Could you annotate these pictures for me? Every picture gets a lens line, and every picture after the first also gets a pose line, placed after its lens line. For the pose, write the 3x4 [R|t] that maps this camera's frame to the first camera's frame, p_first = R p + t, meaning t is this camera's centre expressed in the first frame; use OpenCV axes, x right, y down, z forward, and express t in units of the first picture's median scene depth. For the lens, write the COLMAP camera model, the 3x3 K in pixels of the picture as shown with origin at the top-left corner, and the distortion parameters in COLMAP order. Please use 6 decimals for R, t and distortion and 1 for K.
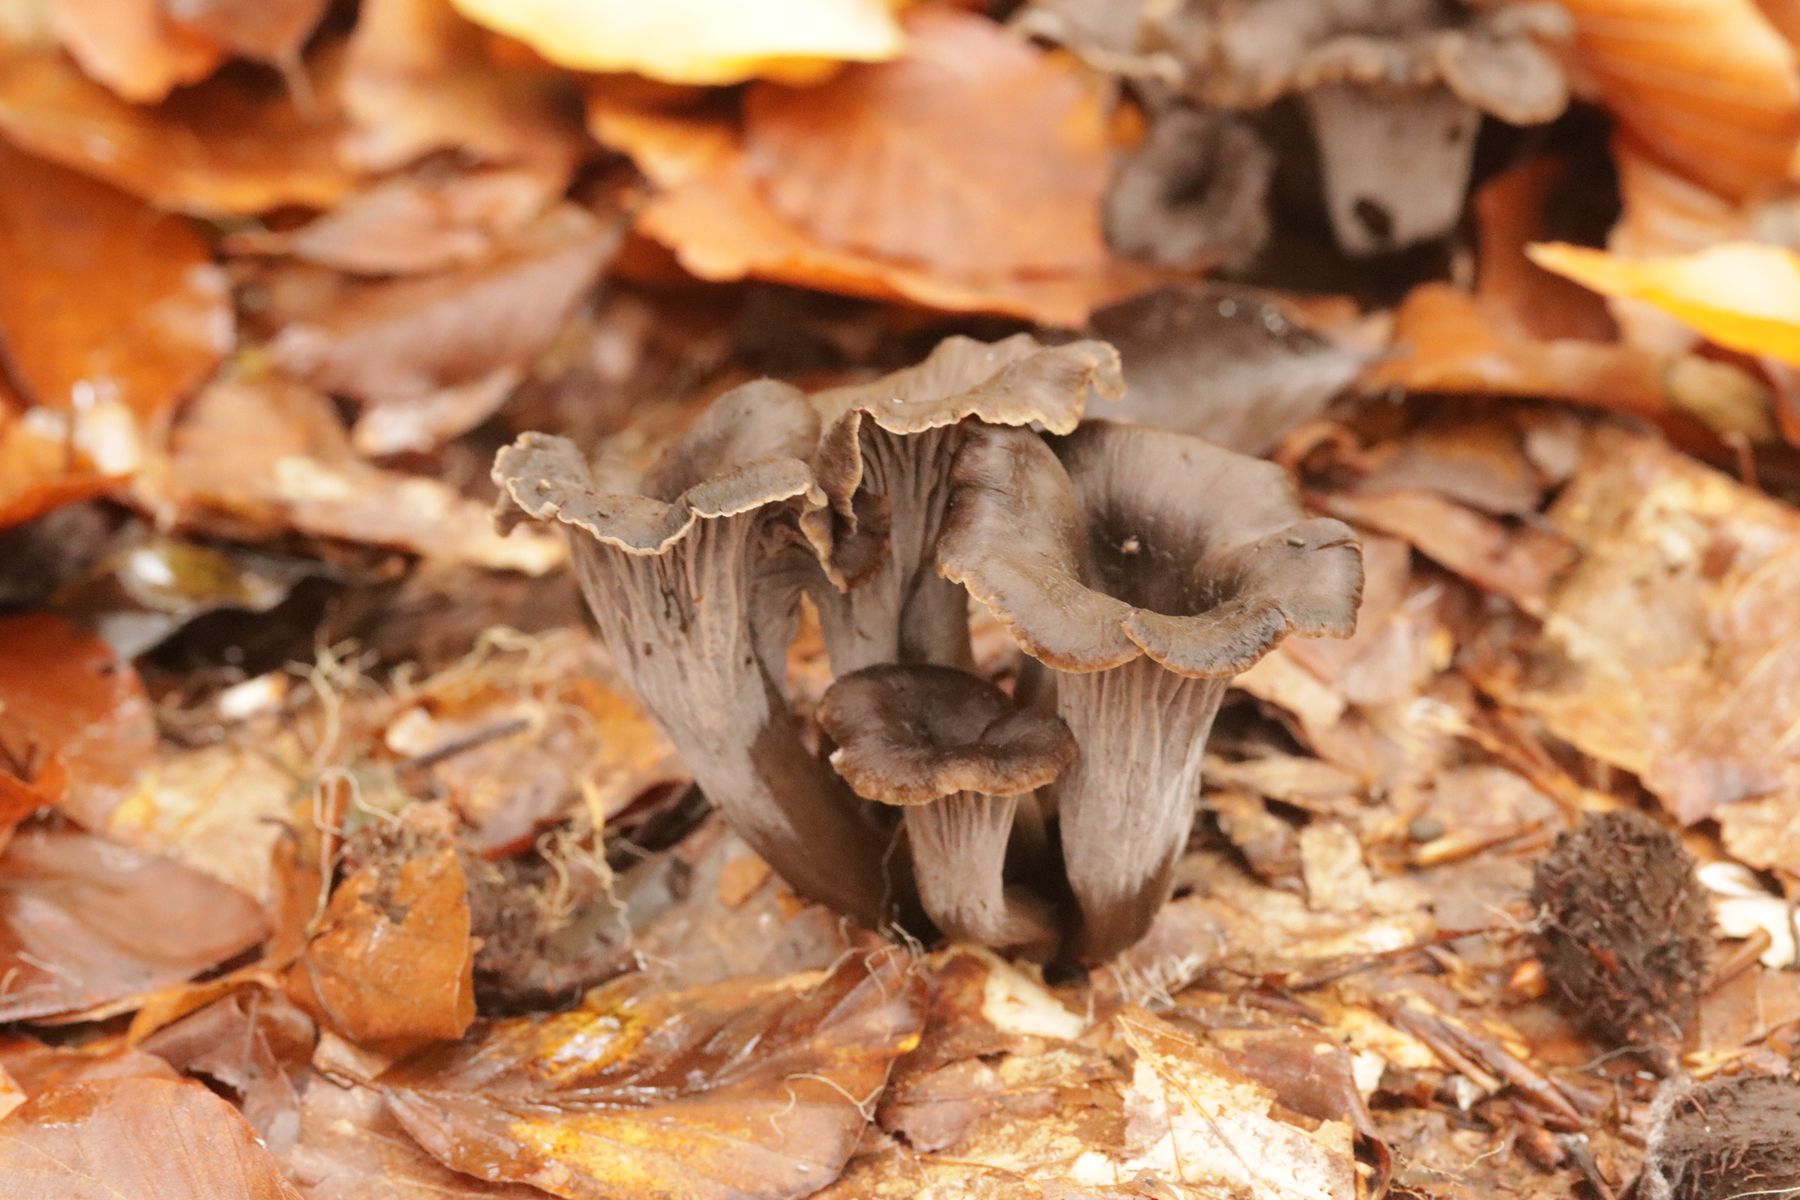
lens RADIAL K [[6389.4, 0, 901.4], [0, 6389.4, 600.7], [0, 0, 1]] dist [0.073578, 0.000000]
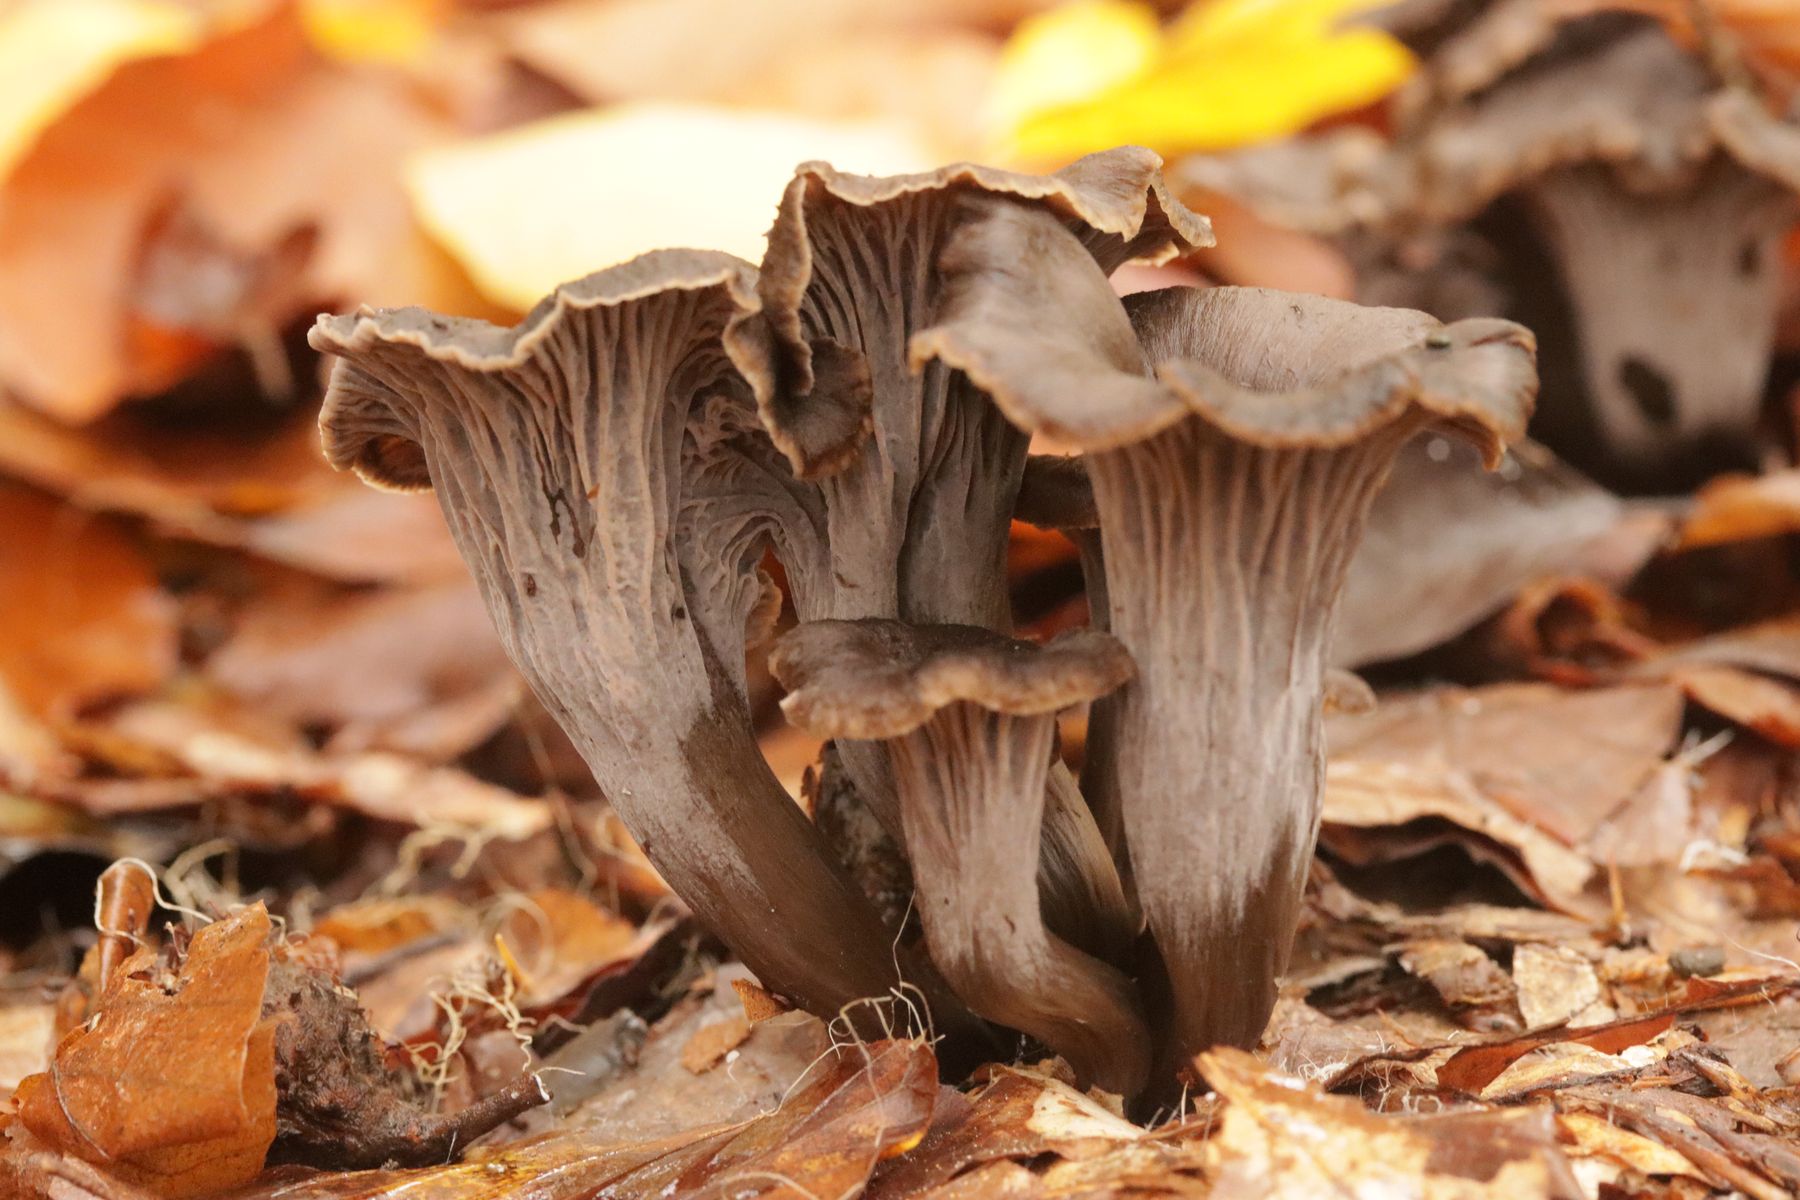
lens RADIAL K [[6389.4, 0, 897.7], [0, 6389.4, 599.6], [0, 0, 1]] dist [0.073578, 0.000000]
pose [[0.995063, -0.032716, -0.093697, 0.066258], [0.004246, 0.957272, -0.289157, 0.212687], [0.099154, 0.287331, 0.952685, 0.338606]]
